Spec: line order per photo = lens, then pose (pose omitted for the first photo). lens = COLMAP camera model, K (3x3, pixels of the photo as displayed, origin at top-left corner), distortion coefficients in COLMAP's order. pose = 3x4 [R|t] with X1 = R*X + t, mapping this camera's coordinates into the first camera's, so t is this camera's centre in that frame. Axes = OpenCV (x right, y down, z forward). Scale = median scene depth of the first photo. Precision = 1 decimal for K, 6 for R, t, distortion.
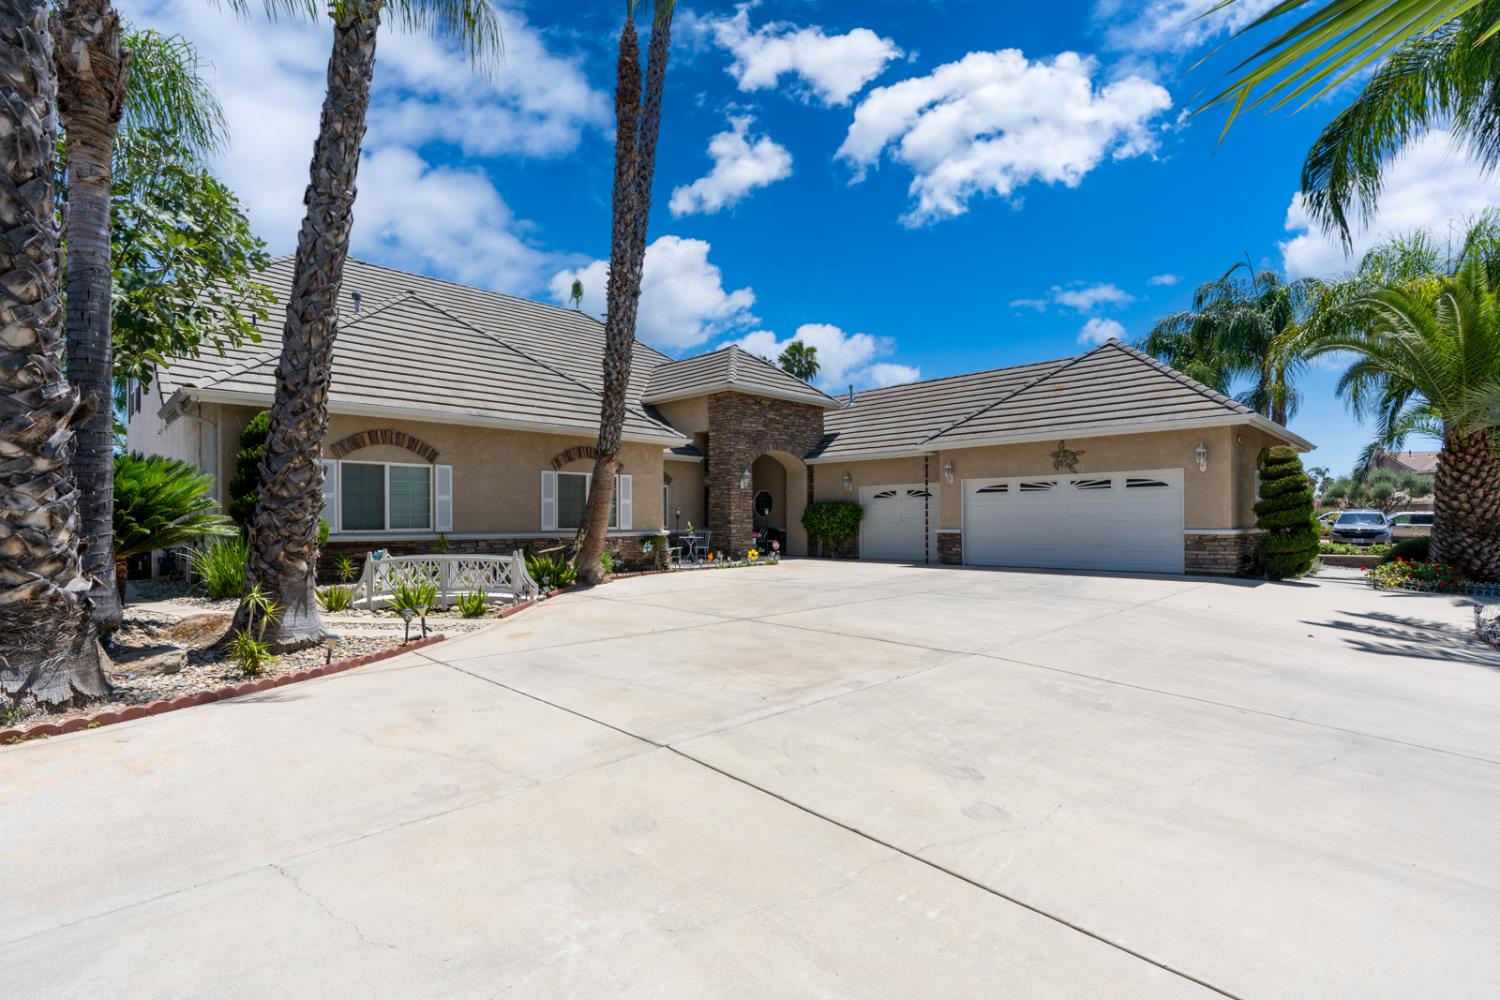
lens RADIAL K [[706.0, 0, 755.4], [0, 706.0, 521.9], [0, 0, 1]] dist [-0.001375, 0.000058]
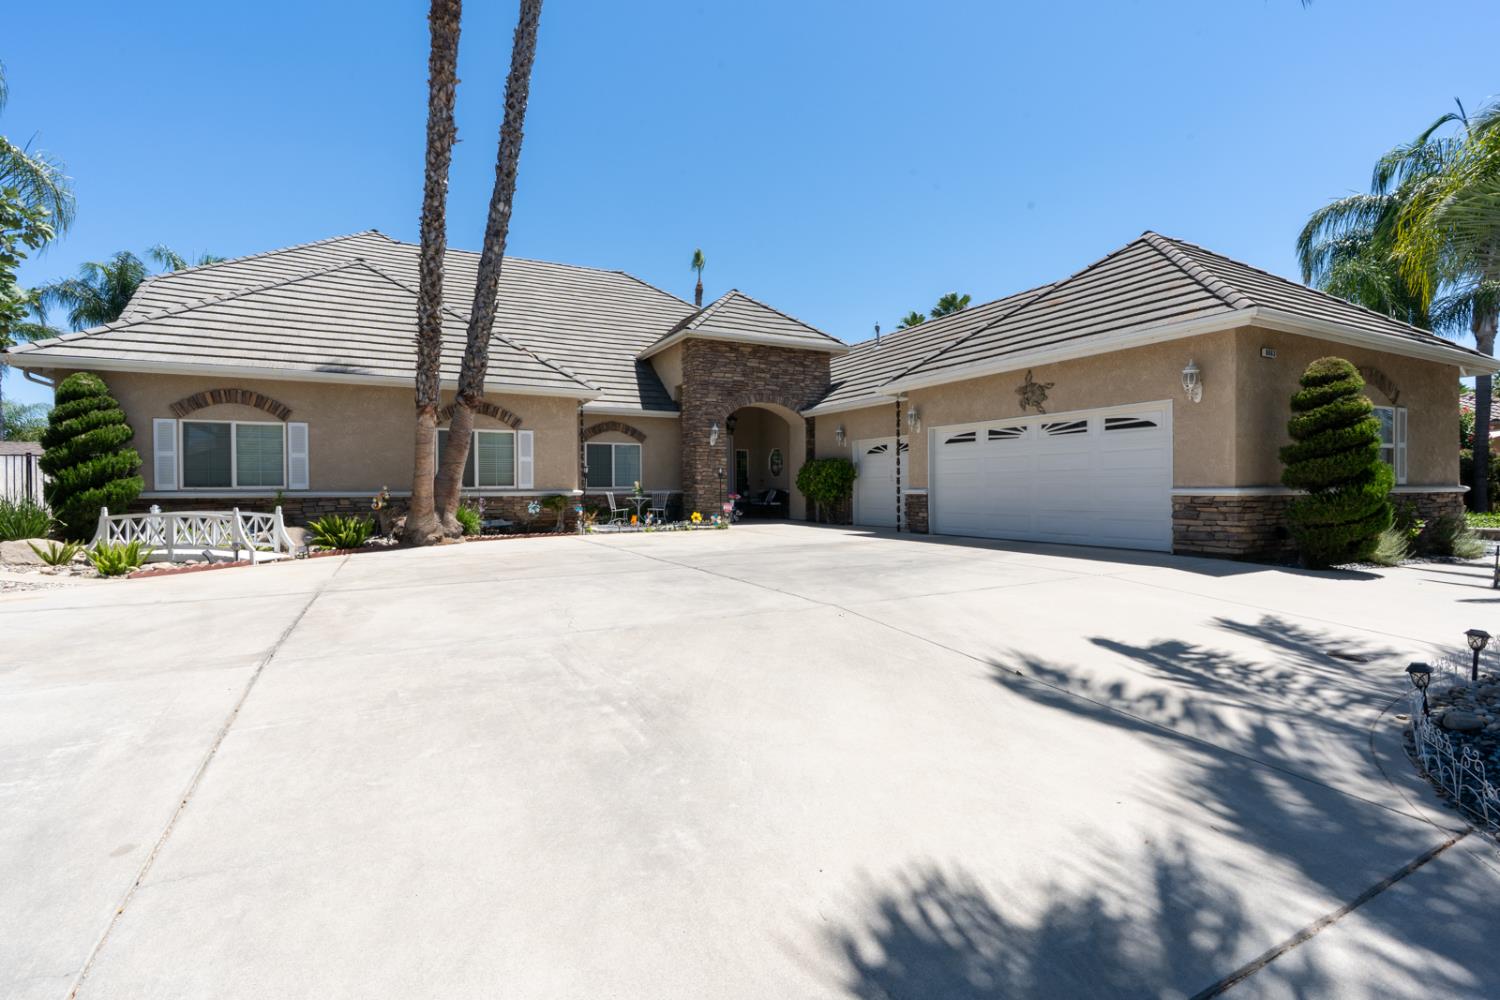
lens RADIAL K [[689.3, 0, 747.9], [0, 689.3, 495.4], [0, 0, 1]] dist [-0.004851, 0.000415]
pose [[0.952780, 0.003909, -0.303637, 0.347244], [-0.000293, 0.999928, 0.011955, 0.007958], [0.303662, -0.011302, 0.952713, 0.197143]]
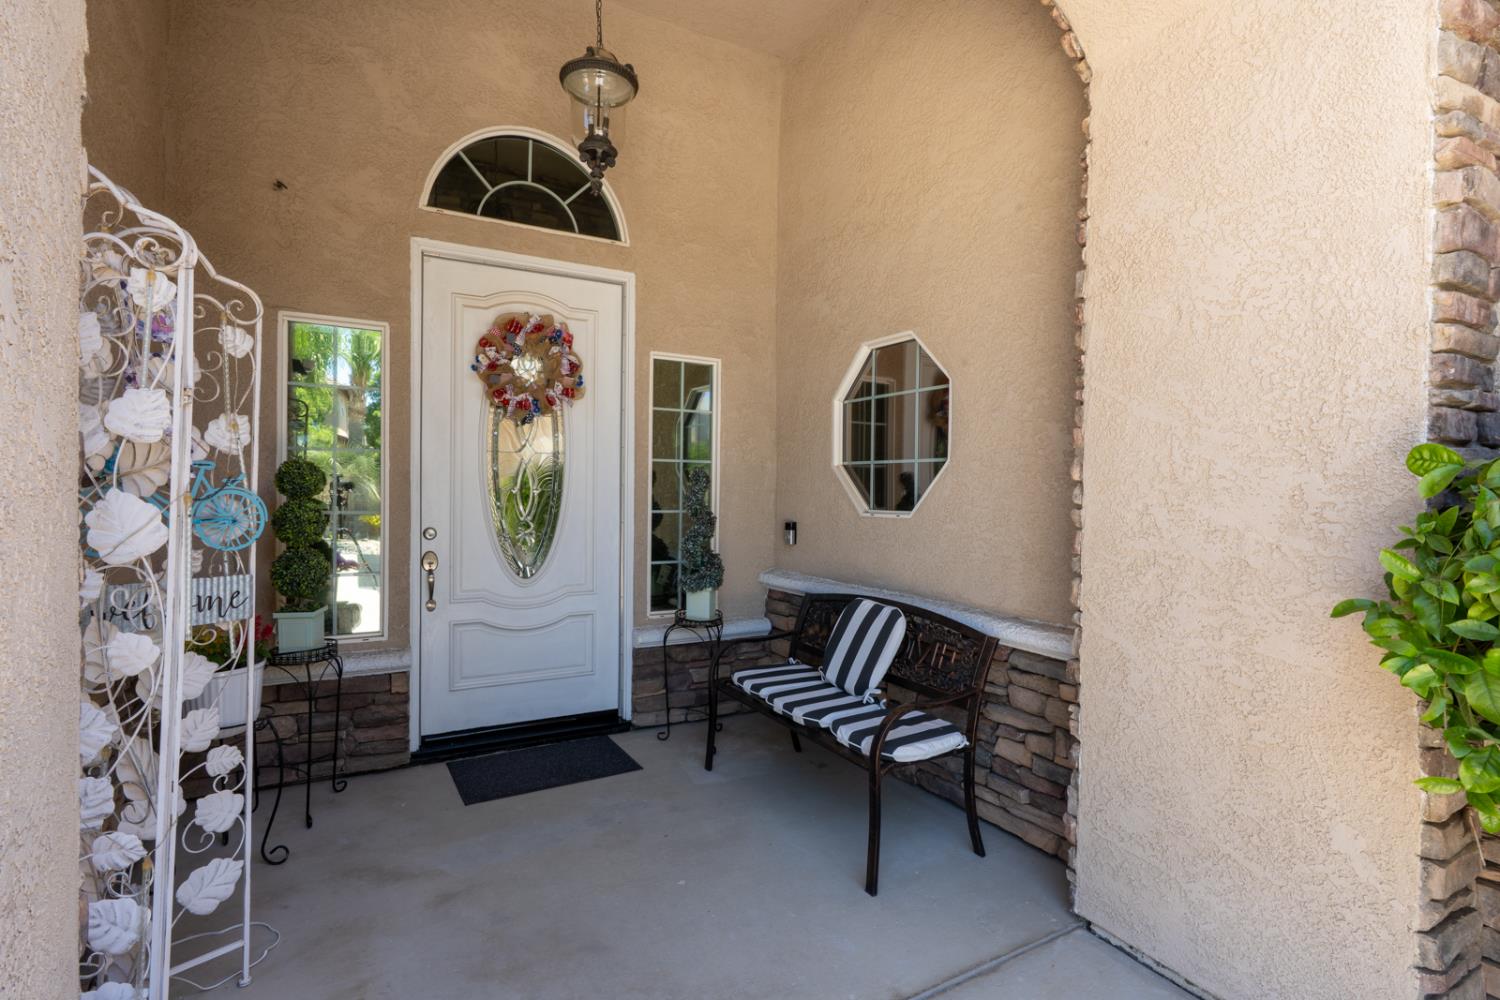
lens RADIAL K [[750.4, 0, 750.0], [0, 750.4, 500.0], [0, 0, 1]] dist [-0.000884, -0.000072]
pose [[0.962801, 0.016880, -0.269682, 0.036589], [-0.012752, 0.999773, 0.017053, -0.017673], [0.269909, -0.012980, 0.962798, 1.181127]]
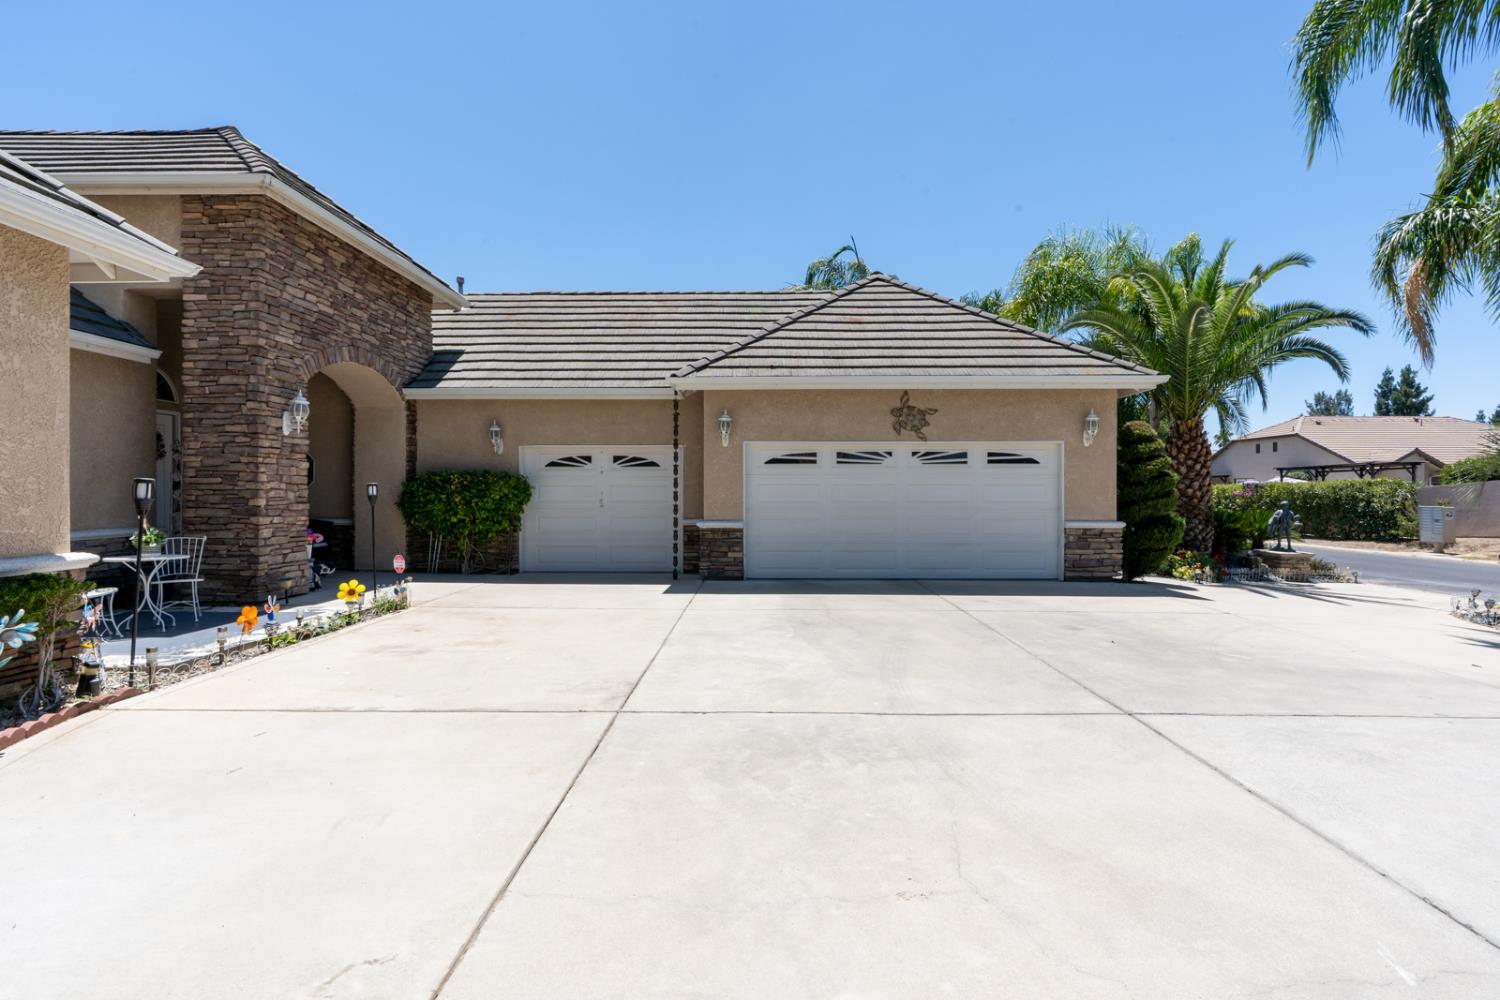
lens RADIAL K [[679.6, 0, 757.8], [0, 679.6, 496.9], [0, 0, 1]] dist [-0.002936, 0.000392]
pose [[0.725727, 0.003481, 0.687974, -0.112549], [-0.005048, 0.999987, 0.000266, -0.012086], [-0.687964, -0.003666, 0.725735, 0.579212]]
